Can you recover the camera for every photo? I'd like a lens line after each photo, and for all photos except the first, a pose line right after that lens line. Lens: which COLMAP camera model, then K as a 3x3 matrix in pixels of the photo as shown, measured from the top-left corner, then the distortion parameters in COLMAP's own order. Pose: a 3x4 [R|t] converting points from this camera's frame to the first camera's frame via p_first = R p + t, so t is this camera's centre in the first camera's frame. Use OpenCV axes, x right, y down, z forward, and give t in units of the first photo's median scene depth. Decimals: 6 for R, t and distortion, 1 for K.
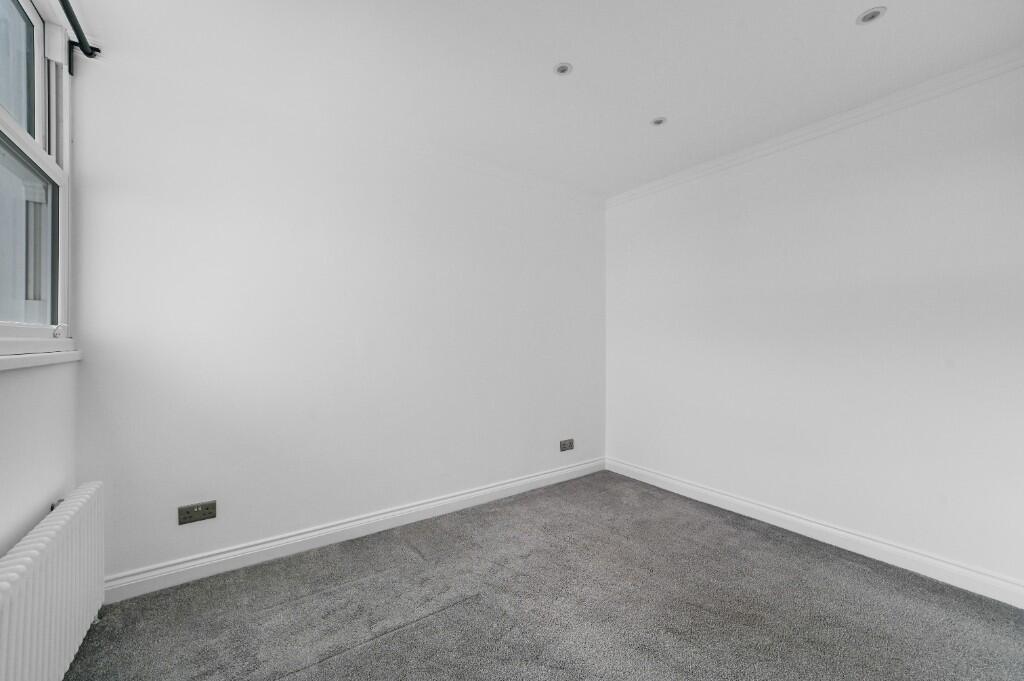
lens RADIAL K [[401.4, 0, 508.7], [0, 401.4, 339.0], [0, 0, 1]] dist [-0.019879, 0.009346]
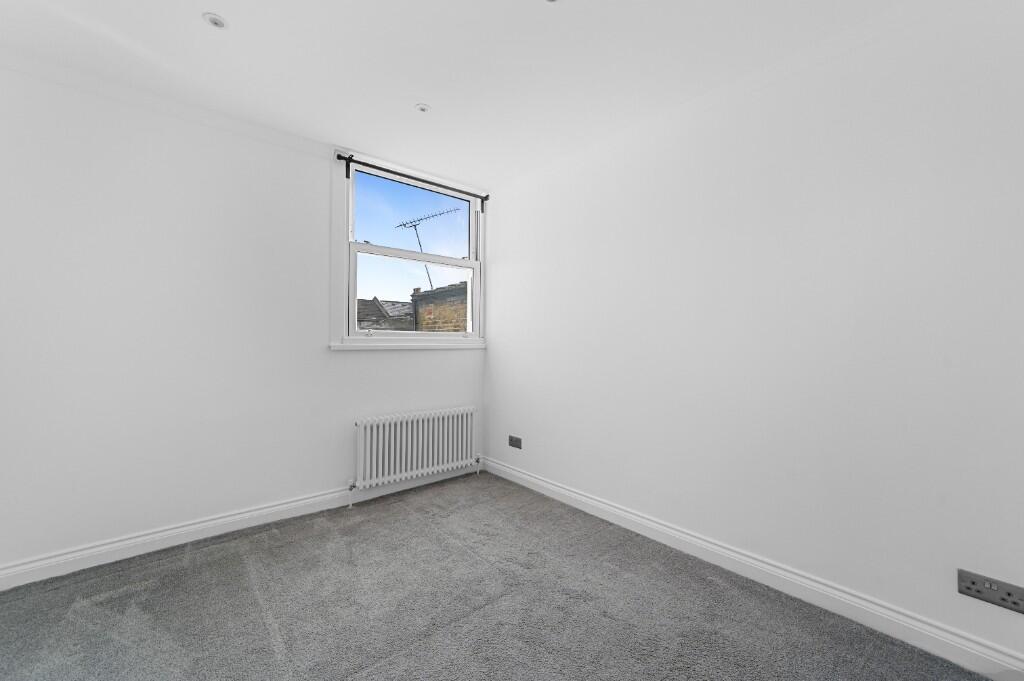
lens RADIAL K [[401.4, 0, 508.7], [0, 401.4, 339.0], [0, 0, 1]] dist [-0.019879, 0.009346]
pose [[0.086766, -0.006350, -0.996208, 0.906441], [0.000703, 0.999980, -0.006313, 0.015422], [0.996228, -0.000153, 0.086769, 0.842173]]
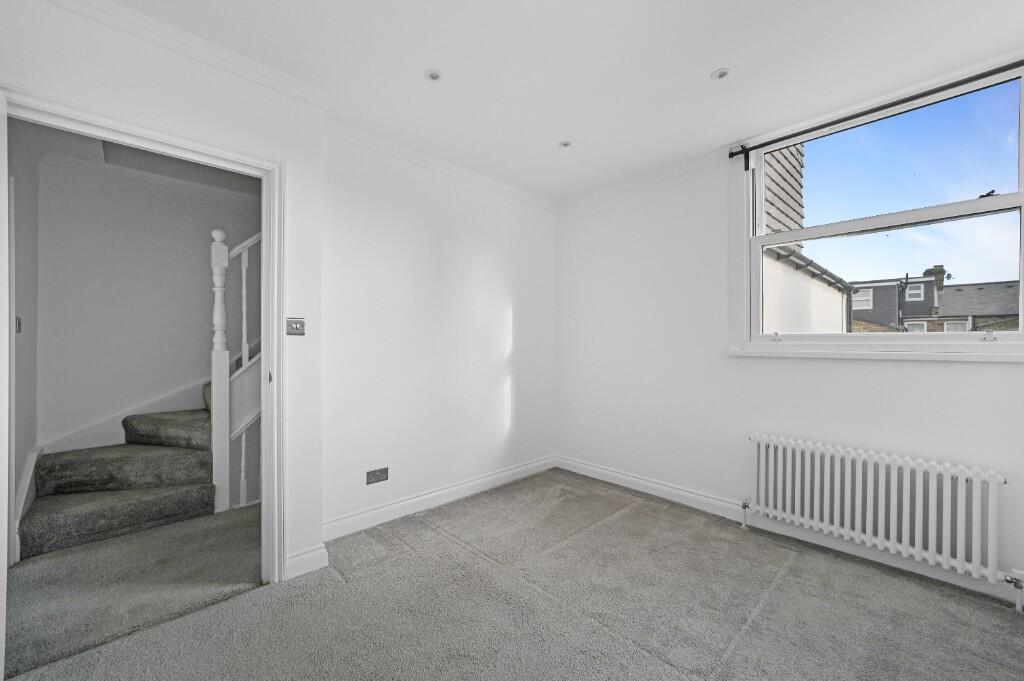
lens RADIAL K [[401.4, 0, 508.7], [0, 401.4, 339.0], [0, 0, 1]] dist [-0.019879, 0.009346]
pose [[-0.990790, -0.009541, -0.135067, 0.375543], [-0.007236, 0.999820, -0.017552, 0.018799], [0.135210, -0.016413, -0.990681, 1.609389]]
